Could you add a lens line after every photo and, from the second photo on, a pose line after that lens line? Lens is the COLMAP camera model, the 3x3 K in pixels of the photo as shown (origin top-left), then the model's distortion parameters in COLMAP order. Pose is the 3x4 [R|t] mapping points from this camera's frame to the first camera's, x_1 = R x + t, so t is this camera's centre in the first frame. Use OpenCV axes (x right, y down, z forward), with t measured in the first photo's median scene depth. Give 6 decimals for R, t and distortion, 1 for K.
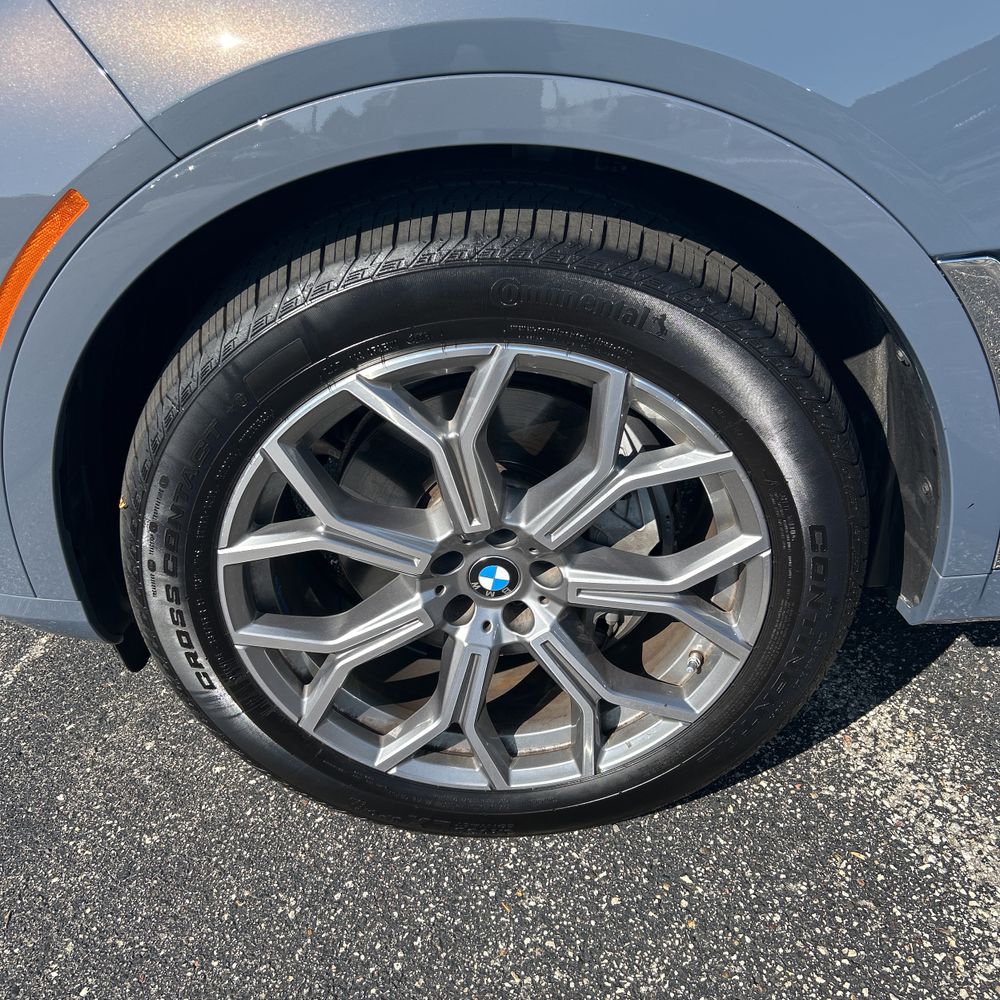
lens RADIAL K [[1015.7, 0, 483.5], [0, 1015.7, 514.9], [0, 0, 1]] dist [0.018472, 0.000000]
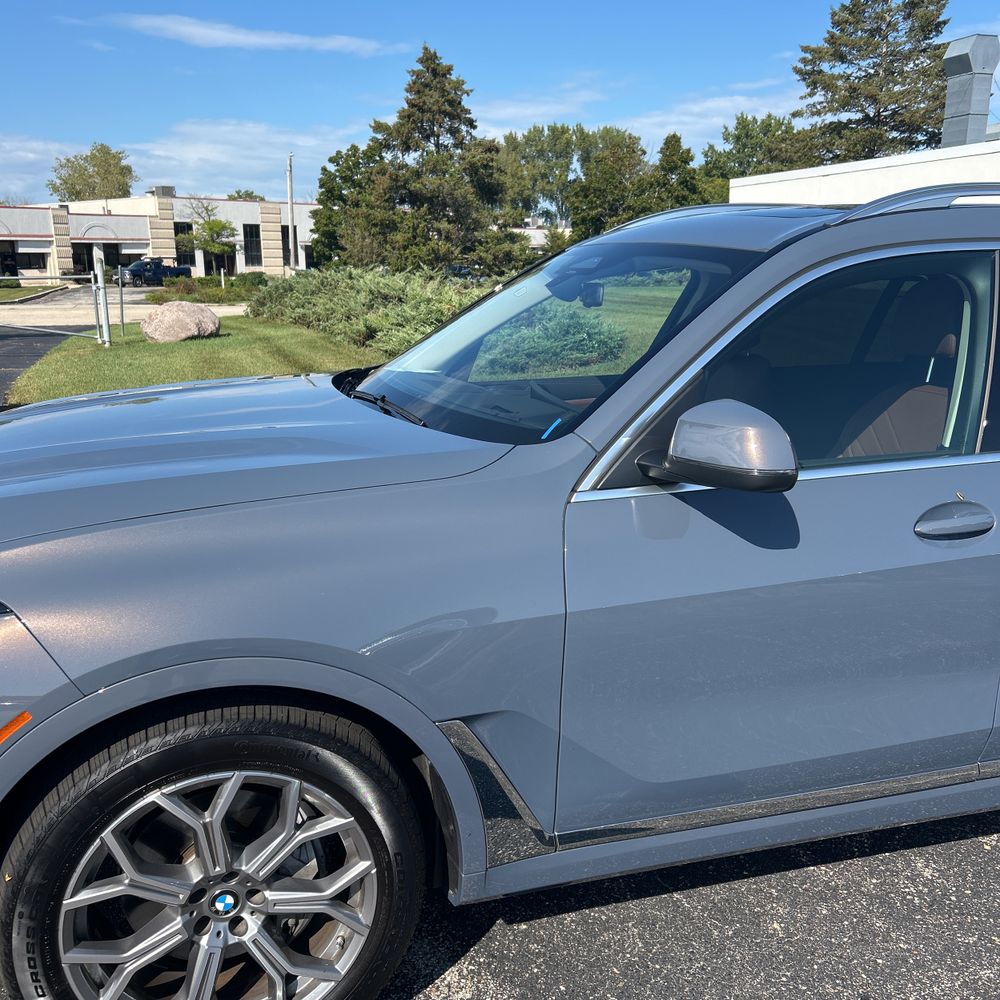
lens RADIAL K [[1015.7, 0, 489.4], [0, 1015.7, 506.6], [0, 0, 1]] dist [0.018472, 0.000000]
pose [[0.937439, 0.026130, 0.347169, -0.197907], [0.094399, 0.940747, -0.325705, 0.036948], [-0.335108, 0.338101, 0.879426, -0.970068]]
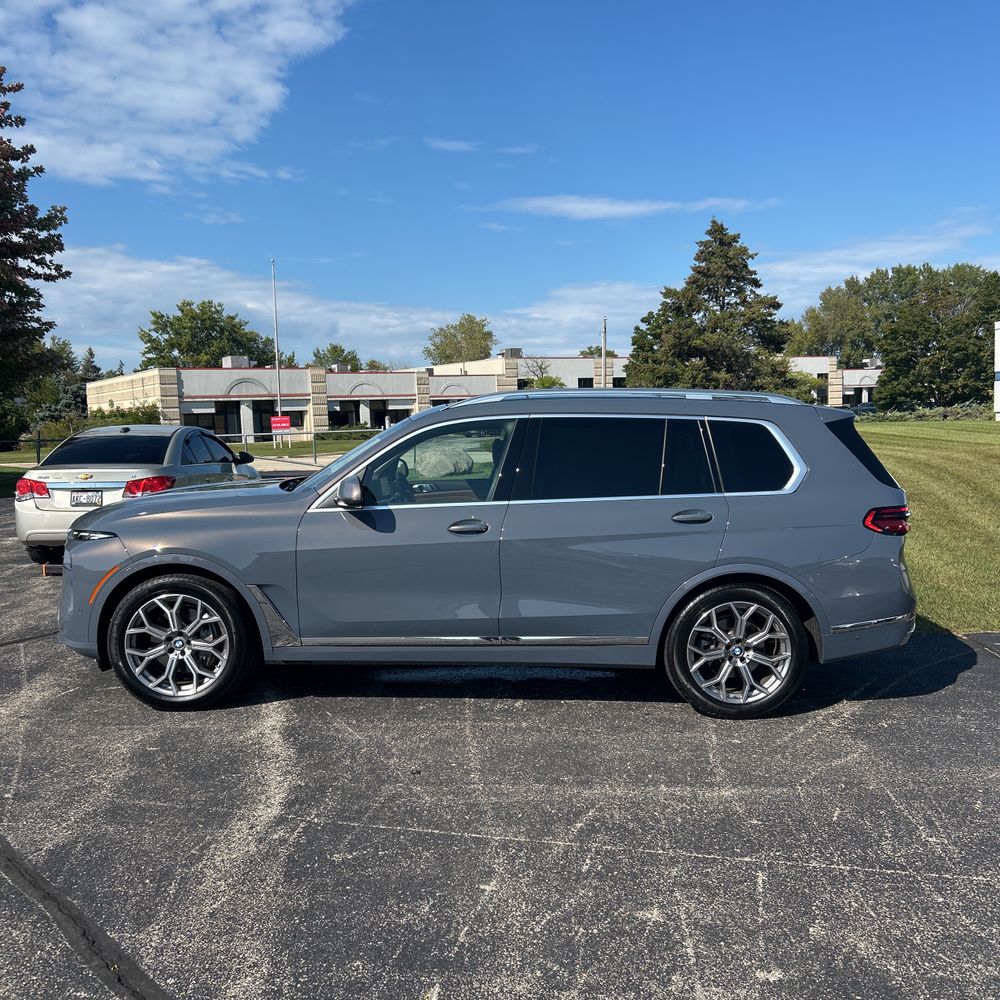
lens RADIAL K [[1015.7, 0, 492.9], [0, 1015.7, 499.1], [0, 0, 1]] dist [0.018472, 0.000000]
pose [[0.996962, 0.077155, 0.010651, 1.557178], [-0.063351, 0.882837, -0.465388, 1.798224], [-0.045310, 0.463299, 0.885043, -4.176740]]
